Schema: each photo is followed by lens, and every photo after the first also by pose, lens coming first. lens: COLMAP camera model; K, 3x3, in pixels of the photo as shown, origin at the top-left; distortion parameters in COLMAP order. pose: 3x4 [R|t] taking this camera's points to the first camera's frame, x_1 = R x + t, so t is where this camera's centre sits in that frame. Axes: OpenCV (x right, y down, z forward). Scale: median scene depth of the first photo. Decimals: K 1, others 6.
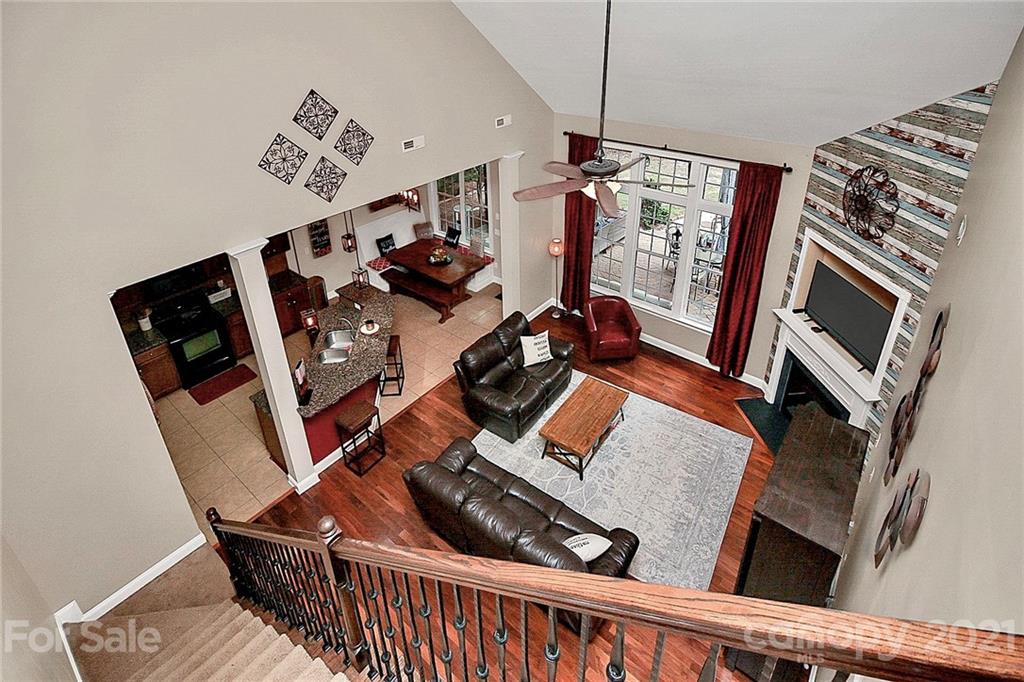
lens RADIAL K [[512.1, 0, 514.5], [0, 512.1, 223.2], [0, 0, 1]] dist [-0.001304, -0.000571]
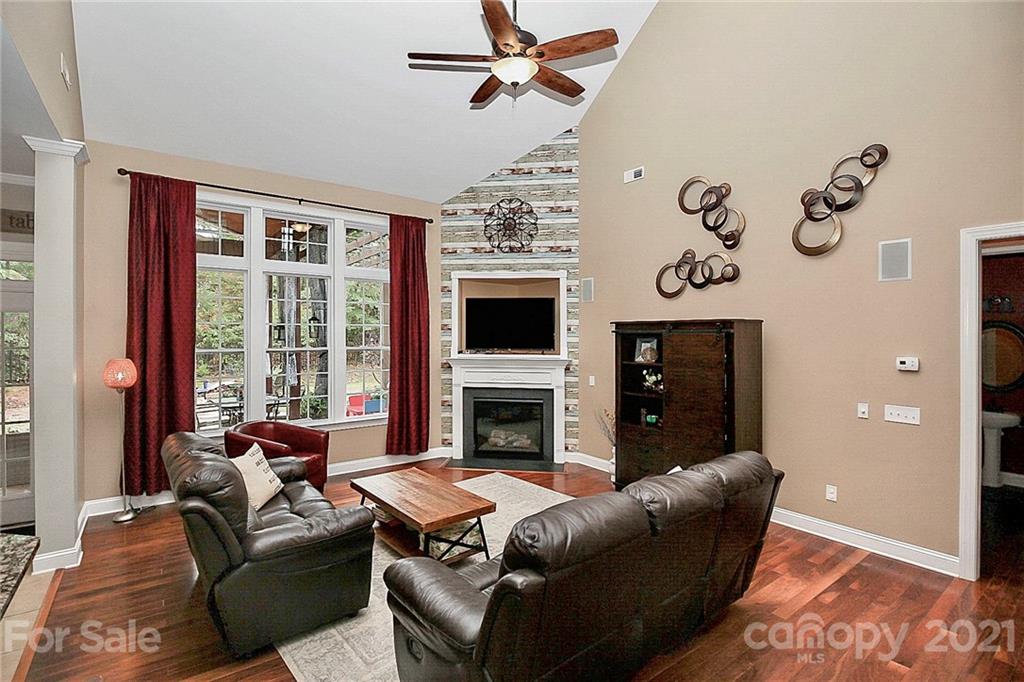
lens RADIAL K [[471.7, 0, 508.0], [0, 471.7, 330.0], [0, 0, 1]] dist [0.001543, -0.015950]
pose [[0.244148, 0.023758, 0.969447, -0.465309], [0.367164, 0.923009, -0.115088, 0.330911], [-0.897542, 0.384045, 0.216628, 0.797333]]
